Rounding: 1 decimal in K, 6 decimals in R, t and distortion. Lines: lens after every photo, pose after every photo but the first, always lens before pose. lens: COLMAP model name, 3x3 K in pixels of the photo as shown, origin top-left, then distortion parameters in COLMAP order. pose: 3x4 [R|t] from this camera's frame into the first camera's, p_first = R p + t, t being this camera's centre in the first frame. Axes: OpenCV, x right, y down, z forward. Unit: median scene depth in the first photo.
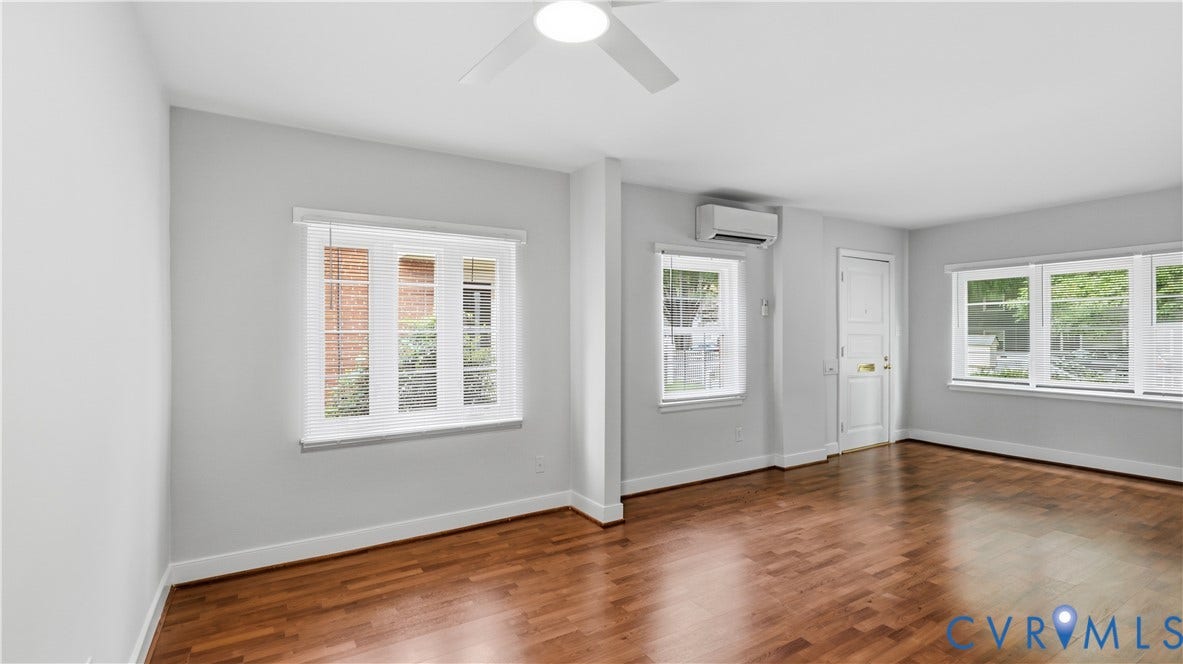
lens RADIAL K [[538.0, 0, 599.1], [0, 538.0, 328.5], [0, 0, 1]] dist [0.000456, -0.000086]
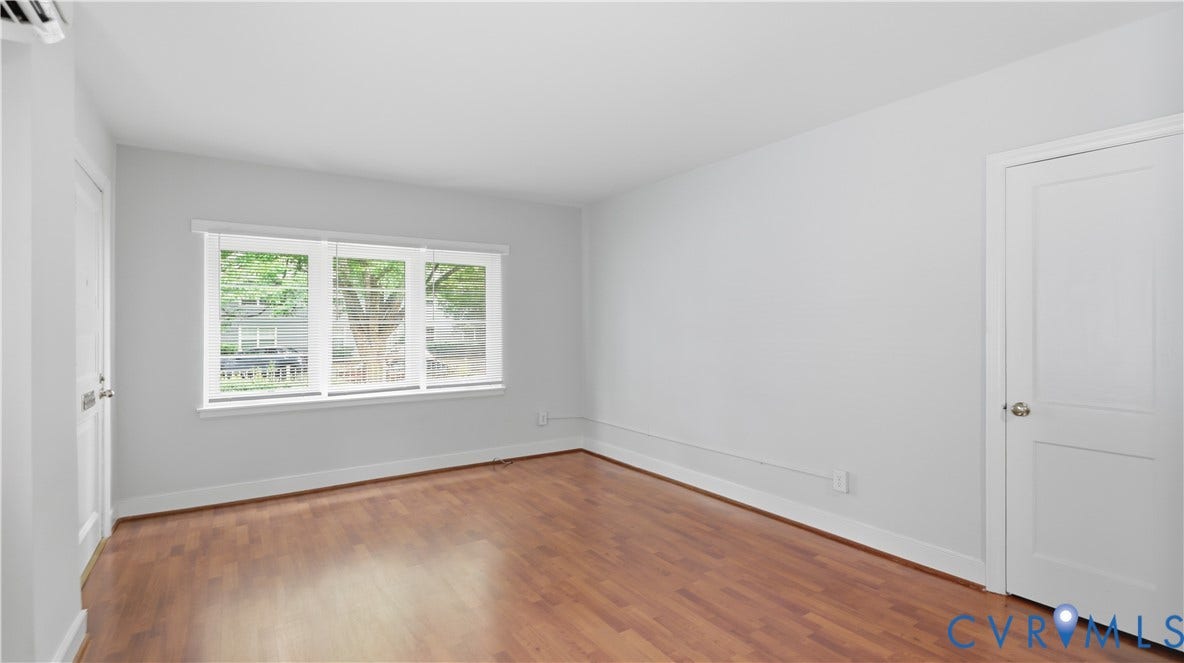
lens RADIAL K [[538.5, 0, 599.6], [0, 538.5, 328.0], [0, 0, 1]] dist [0.000456, -0.000086]
pose [[-0.053976, 0.001043, 0.998542, -0.006289], [-0.002705, 0.999996, -0.001191, 0.014158], [-0.998539, -0.002765, -0.053973, 1.066451]]
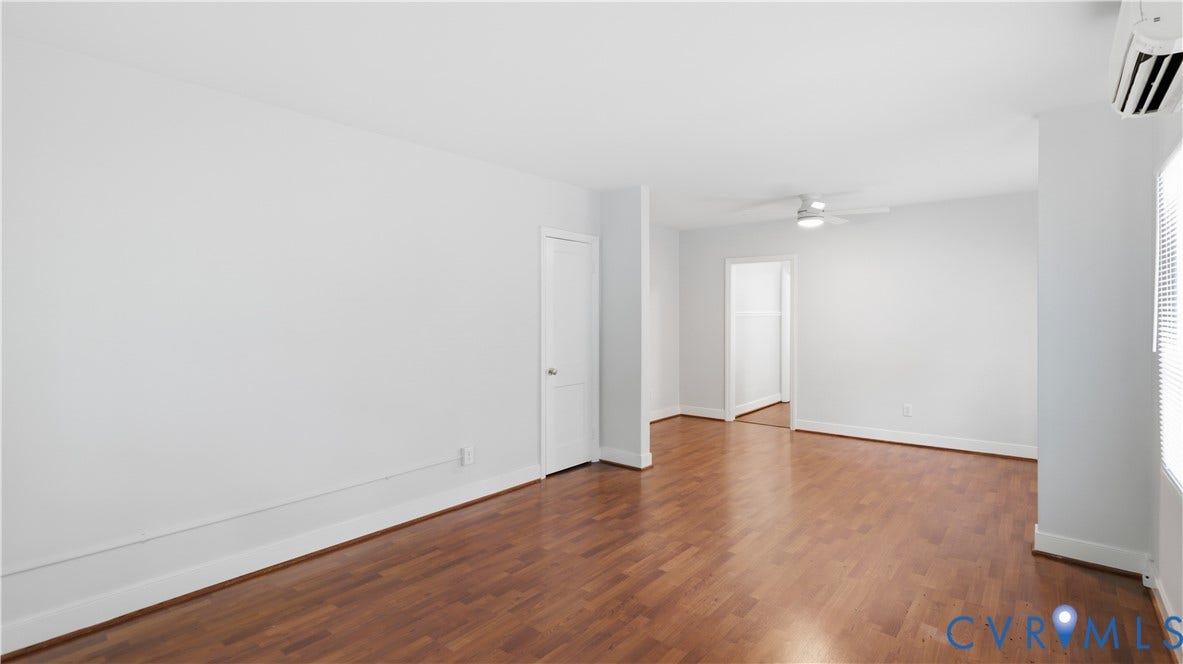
lens RADIAL K [[538.0, 0, 599.1], [0, 538.0, 328.5], [0, 0, 1]] dist [0.000456, -0.000086]
pose [[-0.947044, 0.017155, -0.320645, 1.081096], [0.010728, 0.999705, 0.021800, -0.012492], [0.320924, 0.017205, -0.946949, 1.803683]]
